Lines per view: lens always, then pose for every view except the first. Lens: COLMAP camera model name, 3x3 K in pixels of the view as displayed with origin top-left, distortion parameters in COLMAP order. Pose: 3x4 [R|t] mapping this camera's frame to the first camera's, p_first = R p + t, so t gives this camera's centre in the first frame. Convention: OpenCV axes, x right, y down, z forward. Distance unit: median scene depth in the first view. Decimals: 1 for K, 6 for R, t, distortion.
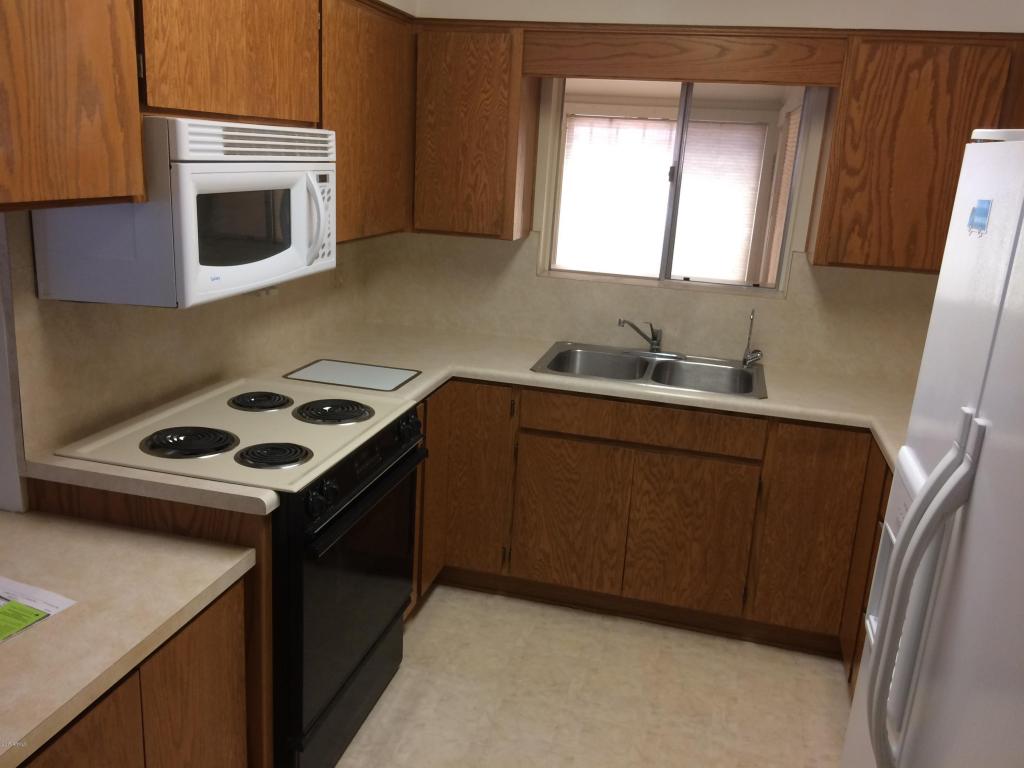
lens RADIAL K [[863.4, 0, 510.8], [0, 863.4, 380.1], [0, 0, 1]] dist [0.065335, -0.052422]
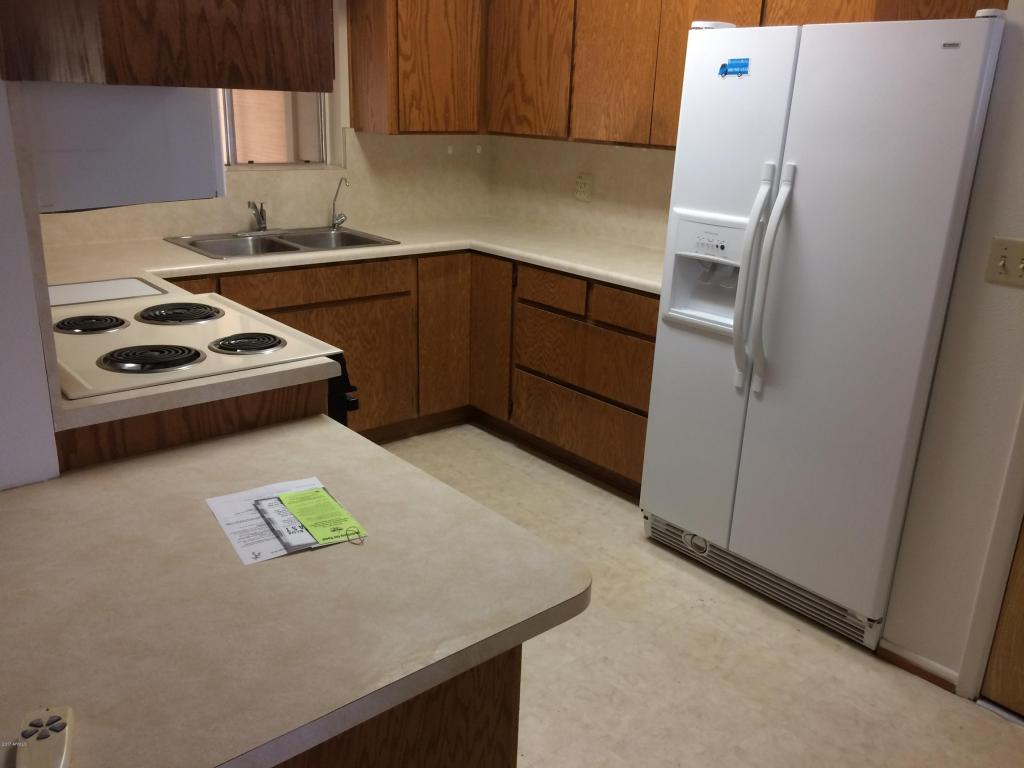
lens RADIAL K [[863.4, 0, 510.1], [0, 863.4, 385.7], [0, 0, 1]] dist [0.065335, -0.052422]
pose [[0.571954, -0.292730, 0.766275, -0.648545], [0.210892, 0.955232, 0.207503, -0.008540], [-0.792712, 0.042919, 0.608083, 0.108701]]
